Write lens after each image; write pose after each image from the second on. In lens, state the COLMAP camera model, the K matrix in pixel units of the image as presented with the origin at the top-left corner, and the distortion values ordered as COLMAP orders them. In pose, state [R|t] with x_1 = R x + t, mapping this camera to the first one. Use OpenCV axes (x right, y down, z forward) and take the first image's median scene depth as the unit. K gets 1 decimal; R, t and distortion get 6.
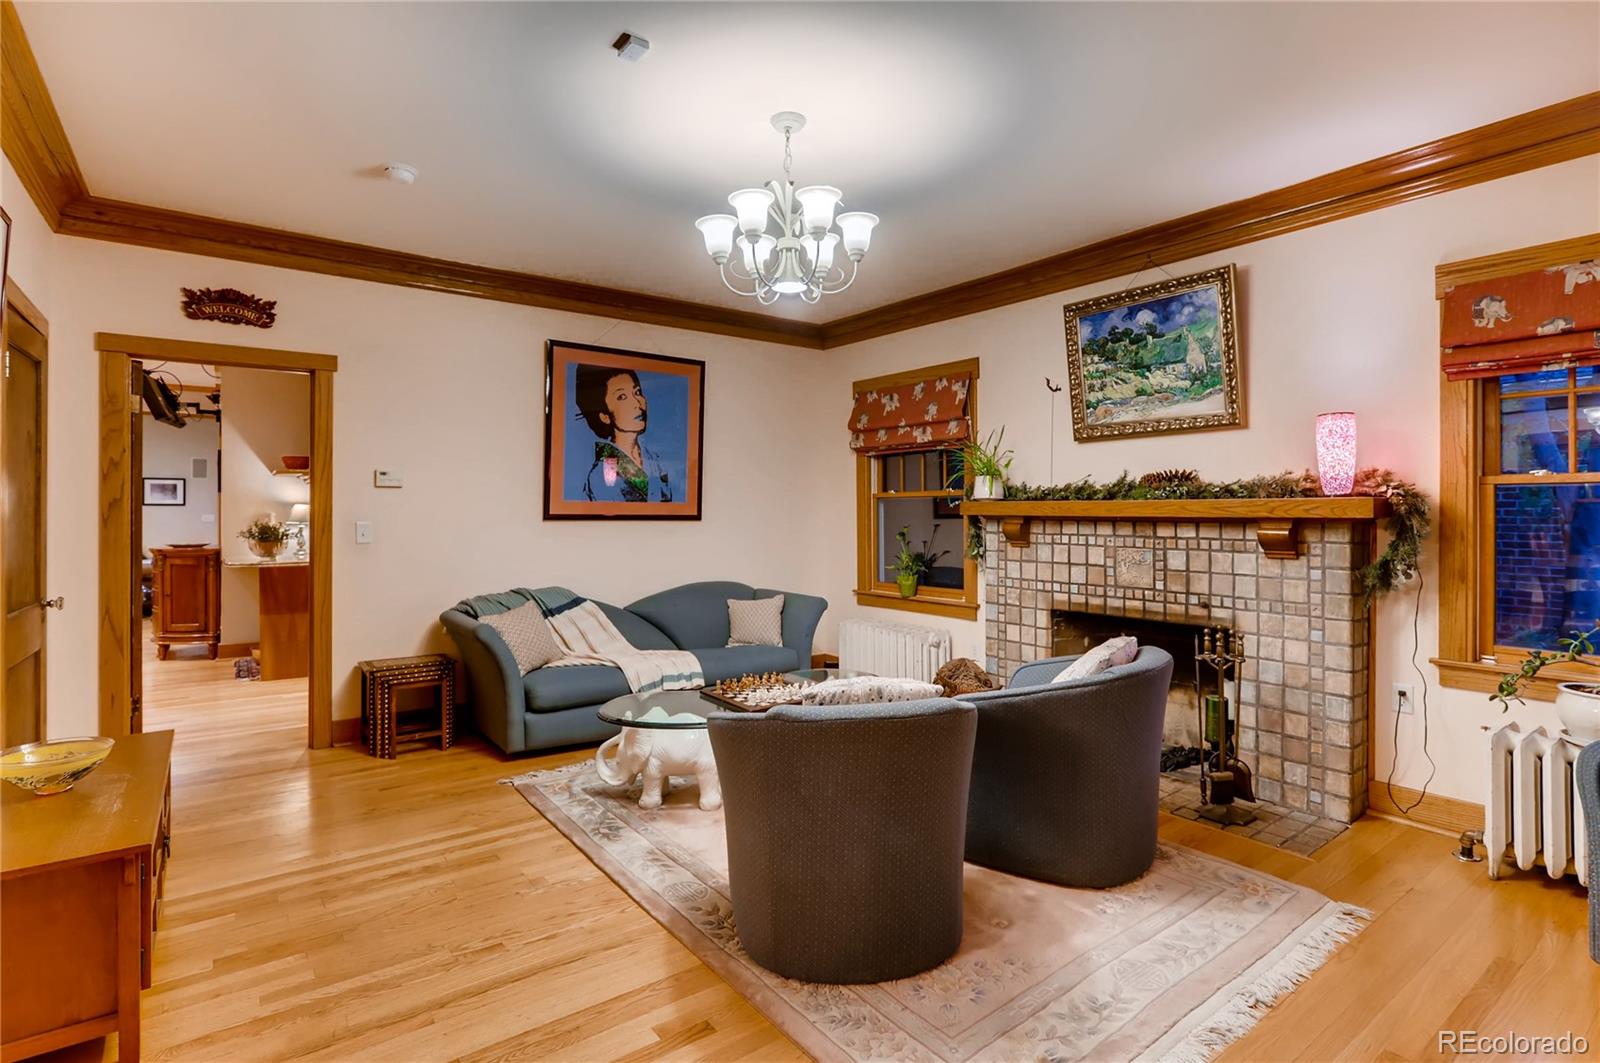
lens RADIAL K [[777.1, 0, 800.0], [0, 777.1, 531.5], [0, 0, 1]] dist [-0.004242, -0.000165]
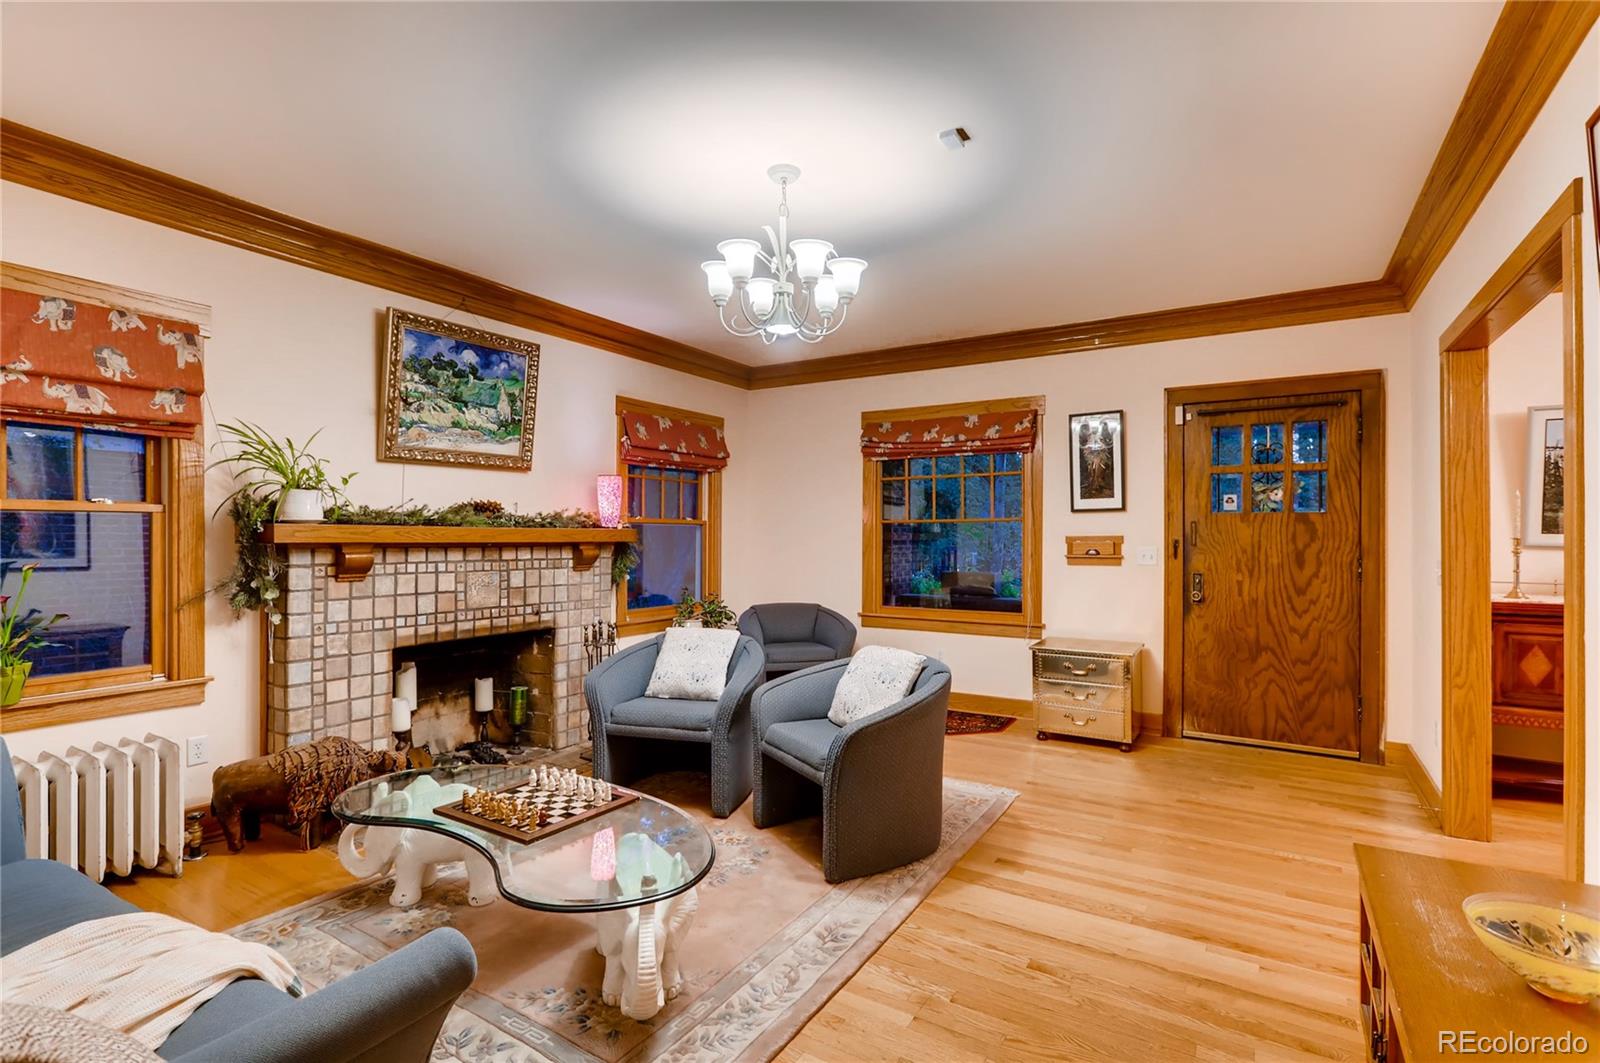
lens RADIAL K [[777.1, 0, 800.0], [0, 777.1, 531.5], [0, 0, 1]] dist [-0.004242, -0.000165]
pose [[-0.364585, -0.003806, 0.931162, -0.714475], [0.012611, 0.999880, 0.009024, -0.037352], [-0.931085, 0.015033, -0.364493, 0.953159]]
